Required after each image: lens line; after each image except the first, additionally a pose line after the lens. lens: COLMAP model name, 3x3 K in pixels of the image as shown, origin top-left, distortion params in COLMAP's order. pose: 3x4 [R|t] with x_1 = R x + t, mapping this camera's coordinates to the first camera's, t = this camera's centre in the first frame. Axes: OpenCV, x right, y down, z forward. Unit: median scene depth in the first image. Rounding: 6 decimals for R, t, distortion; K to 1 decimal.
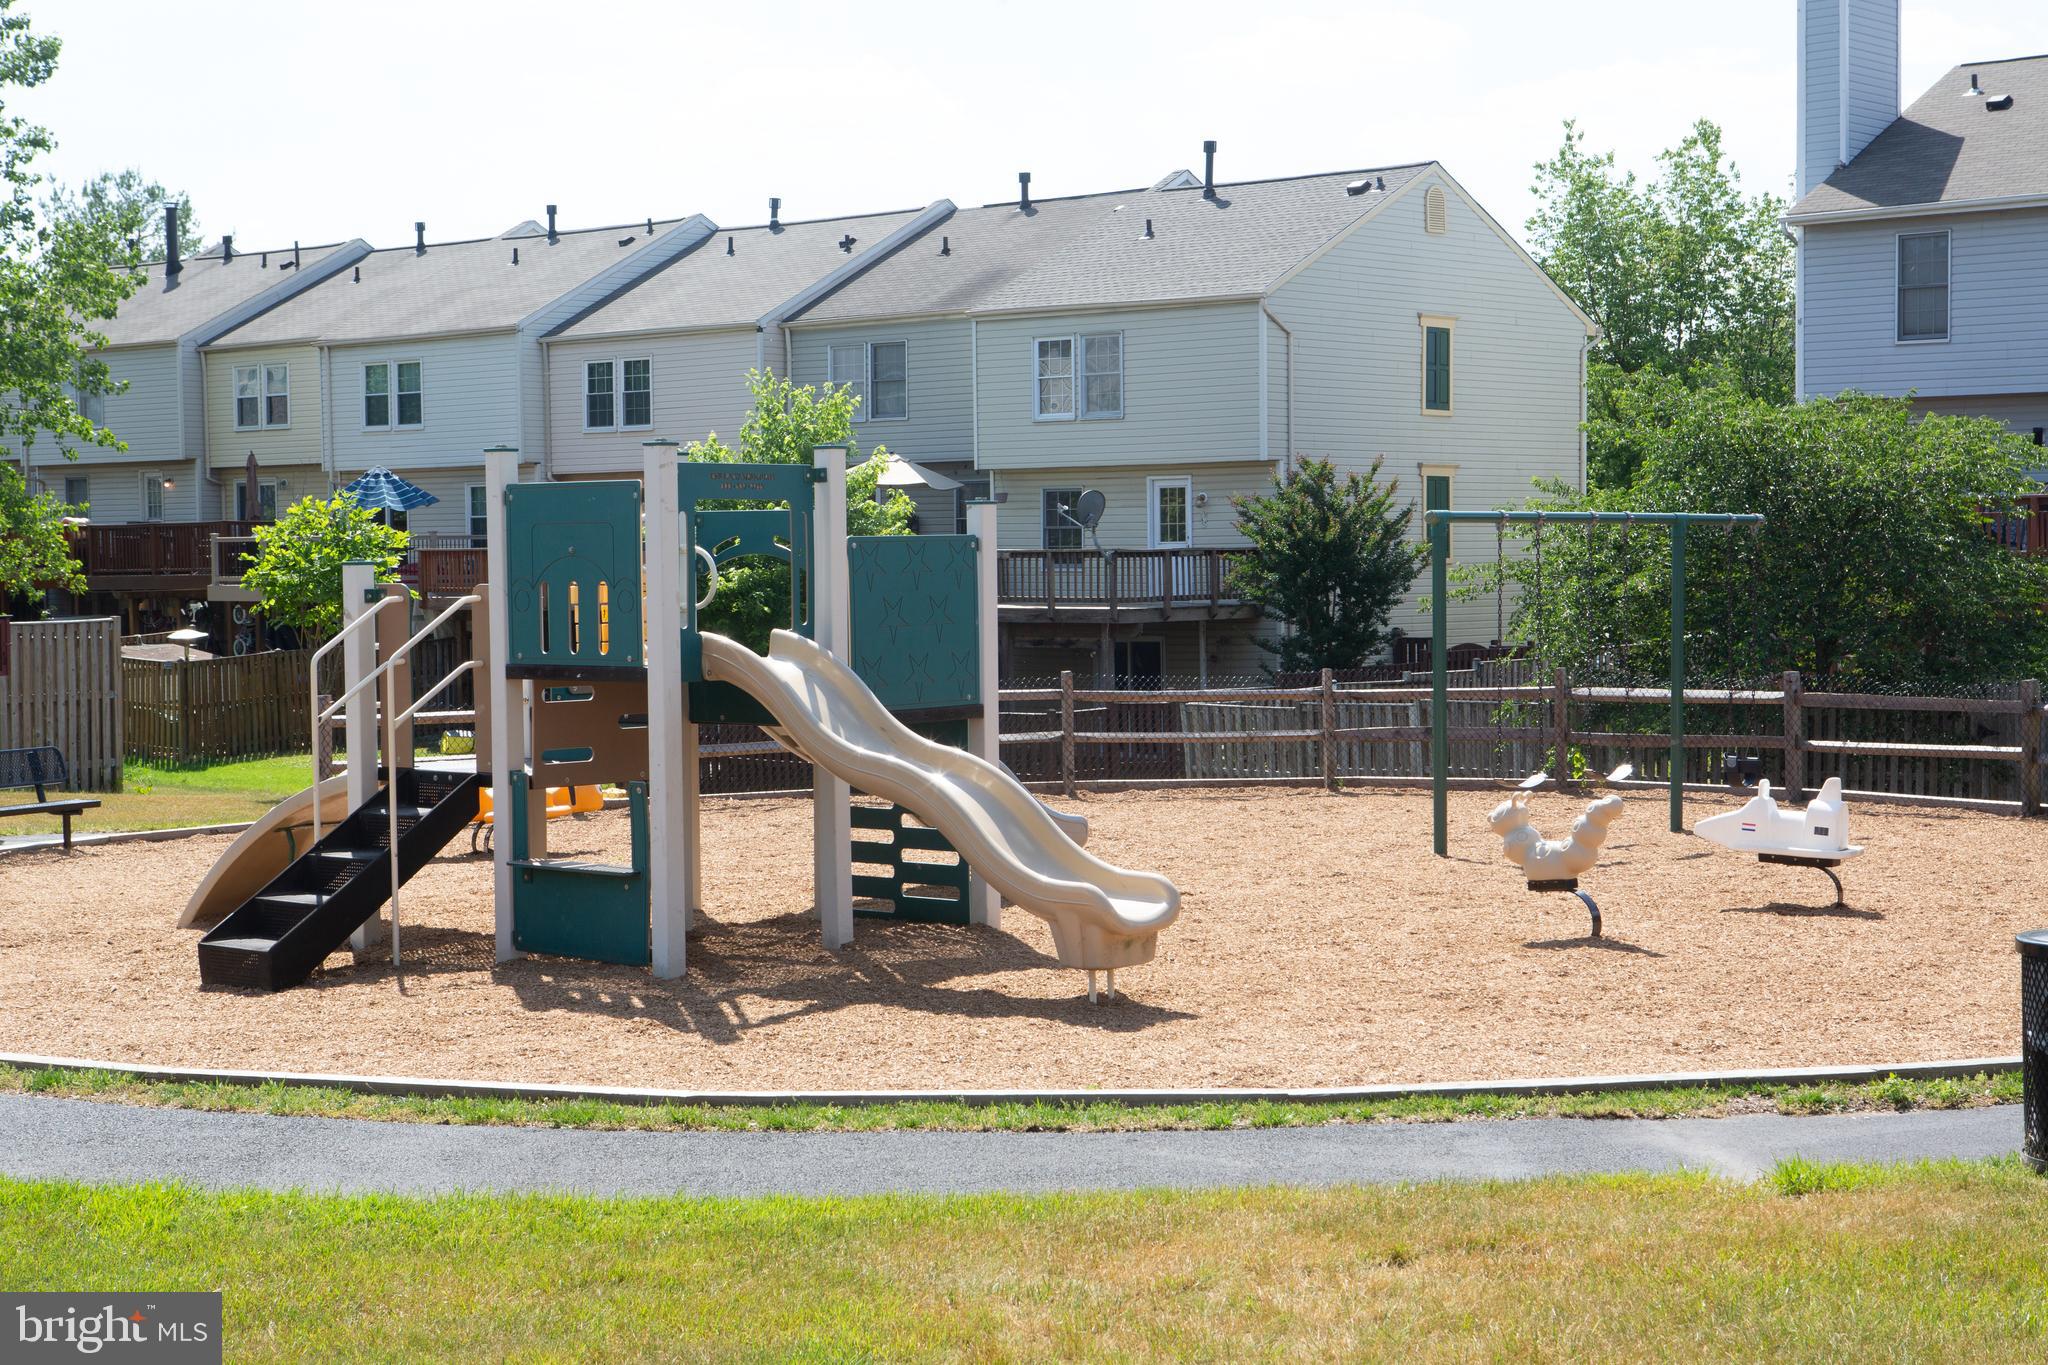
lens RADIAL K [[3401.0, 0, 1021.7], [0, 3401.0, 675.4], [0, 0, 1]] dist [0.074548, 0.000000]
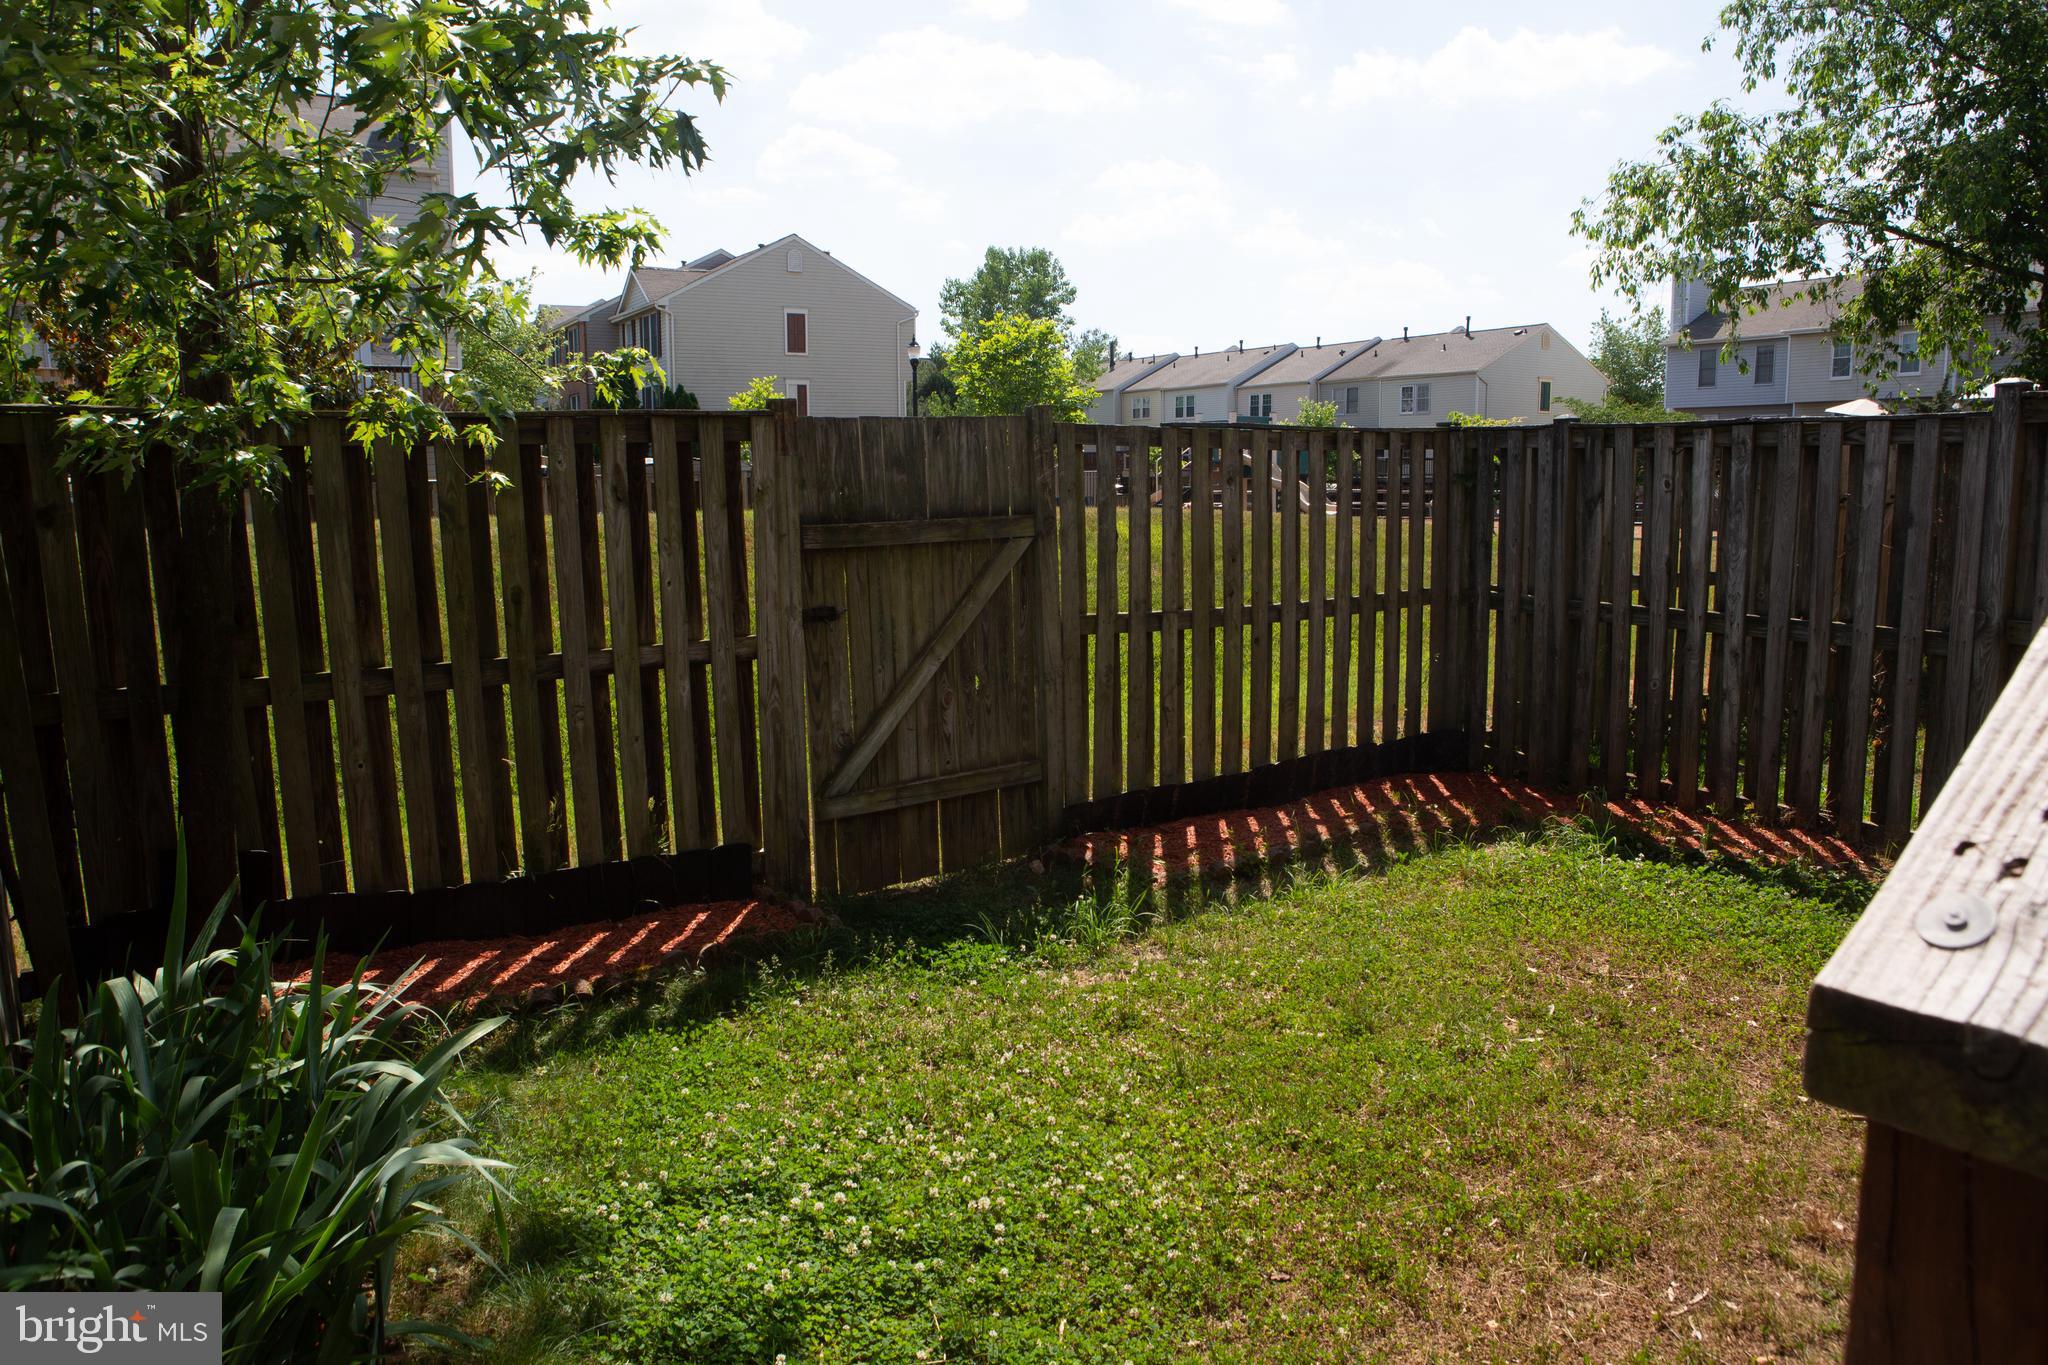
lens RADIAL K [[1438.9, 0, 1028.2], [0, 1438.9, 688.8], [0, 0, 1]] dist [-0.070316, 0.001071]
pose [[0.957455, 0.048377, -0.284499, 0.051985], [-0.017035, 0.993605, 0.111622, 0.024426], [0.288079, -0.102027, 0.952156, -0.250453]]
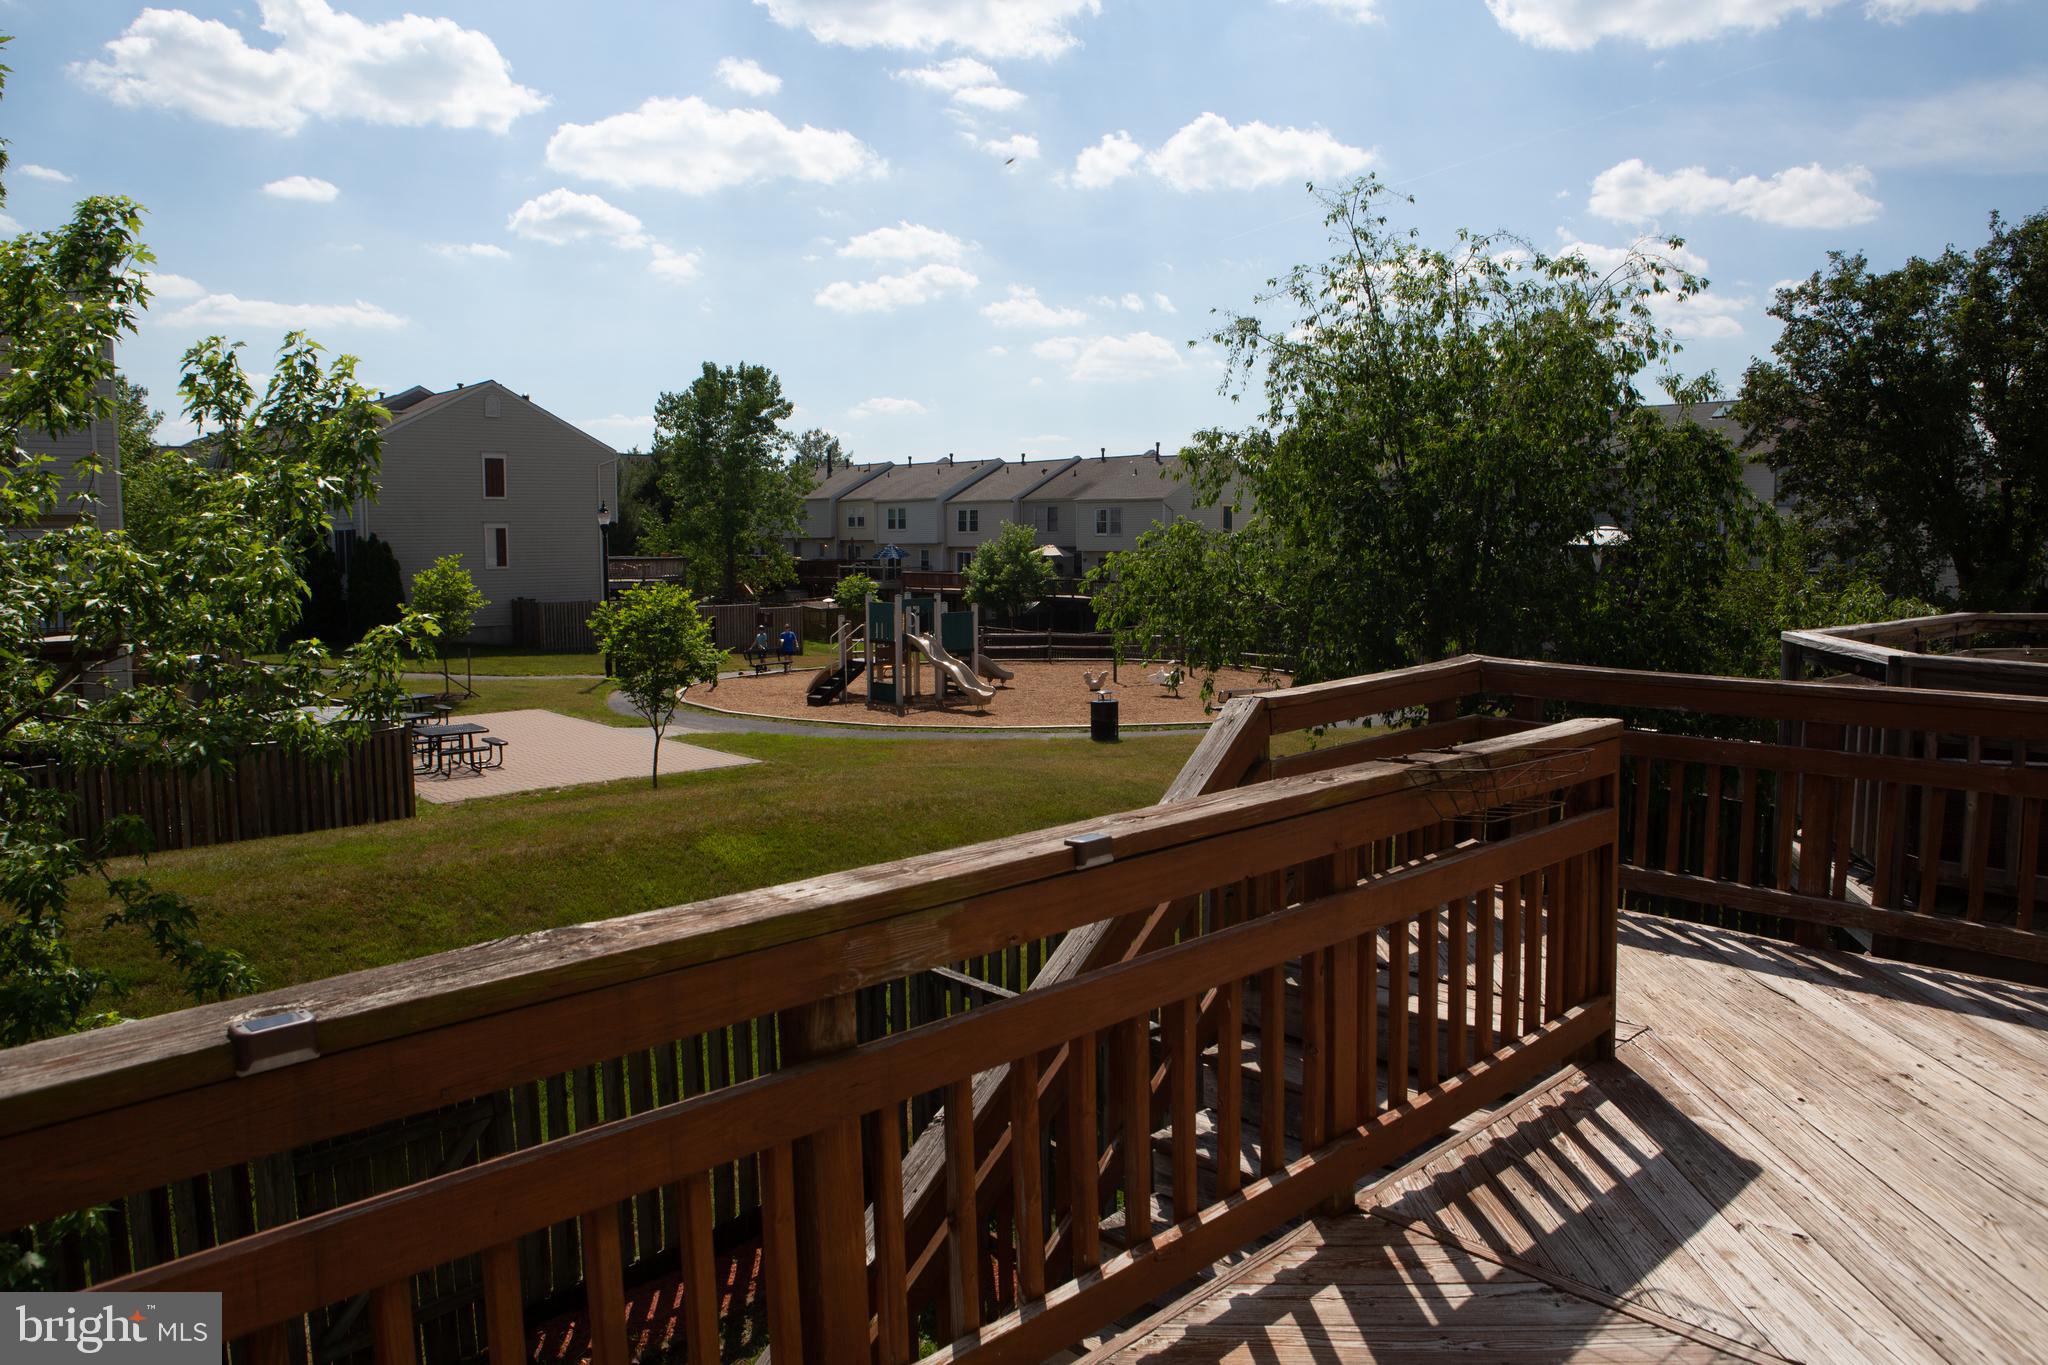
lens RADIAL K [[1438.9, 0, 1022.6], [0, 1438.9, 675.6], [0, 0, 1]] dist [-0.070316, 0.001071]
pose [[0.992737, 0.022465, -0.118188, 0.084919], [-0.015581, 0.998145, 0.058847, -0.021019], [0.119291, -0.056578, 0.991246, -0.275686]]
